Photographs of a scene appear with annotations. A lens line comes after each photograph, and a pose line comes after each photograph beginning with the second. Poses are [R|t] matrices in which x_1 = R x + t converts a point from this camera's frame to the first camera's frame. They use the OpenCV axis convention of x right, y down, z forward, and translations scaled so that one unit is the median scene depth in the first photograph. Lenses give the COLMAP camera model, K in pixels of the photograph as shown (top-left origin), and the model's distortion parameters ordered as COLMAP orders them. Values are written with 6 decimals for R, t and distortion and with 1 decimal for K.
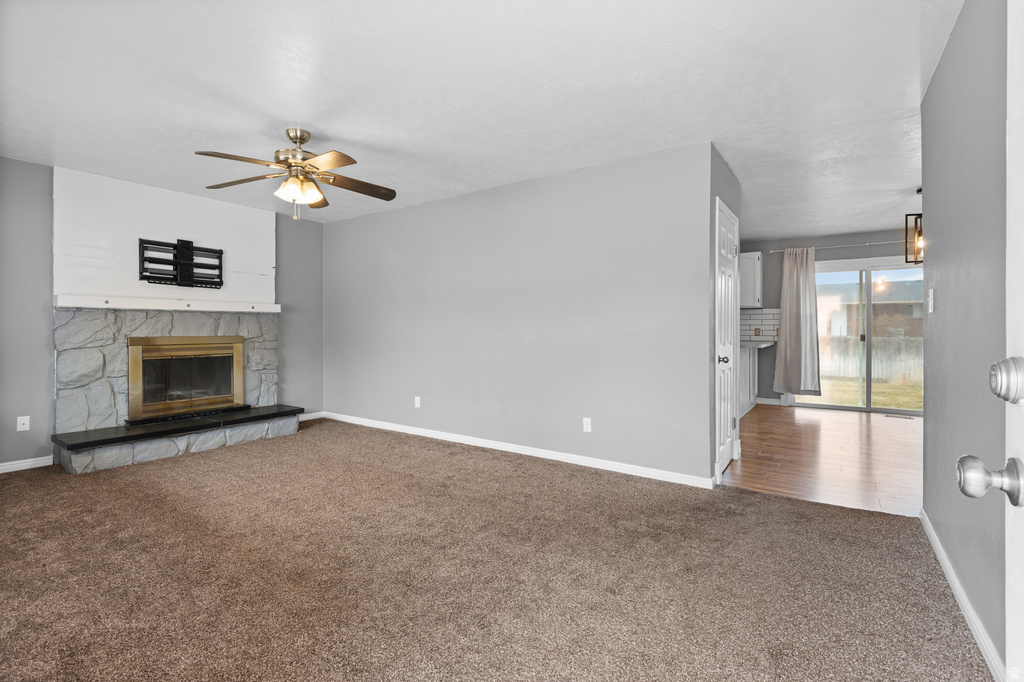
lens RADIAL K [[470.2, 0, 511.7], [0, 470.2, 331.6], [0, 0, 1]] dist [-0.000312, -0.000240]
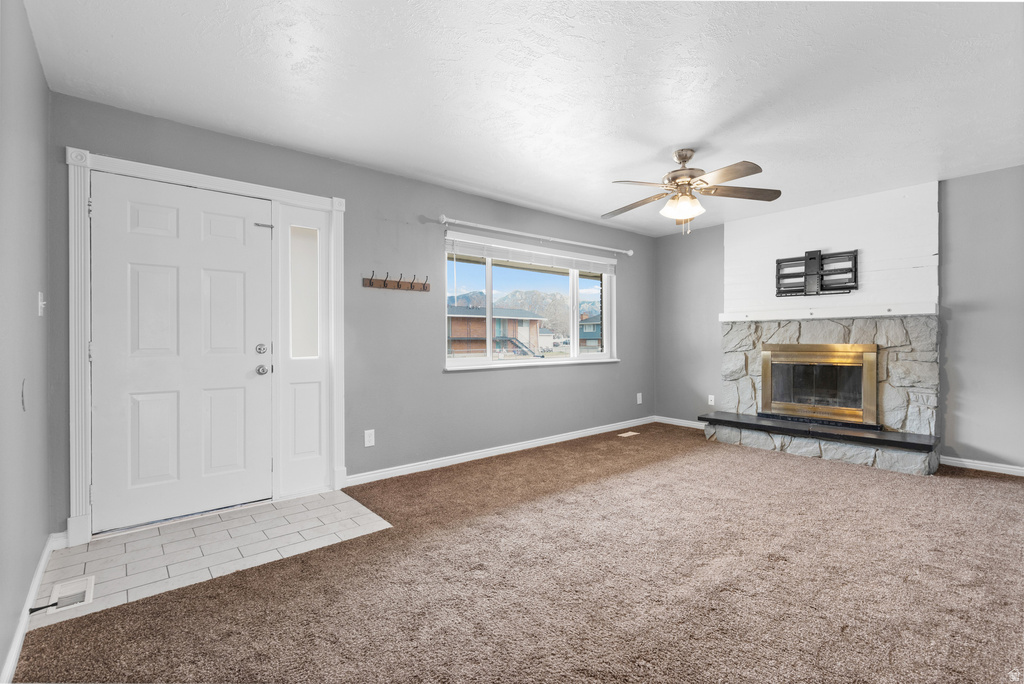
lens RADIAL K [[467.7, 0, 512.0], [0, 467.7, 342.0], [0, 0, 1]] dist [-0.004979, -0.000798]
pose [[-0.271565, 0.002627, -0.962417, 0.491416], [-0.001552, 0.999994, 0.003167, 0.003966], [0.962419, 0.002354, -0.271559, 0.665574]]
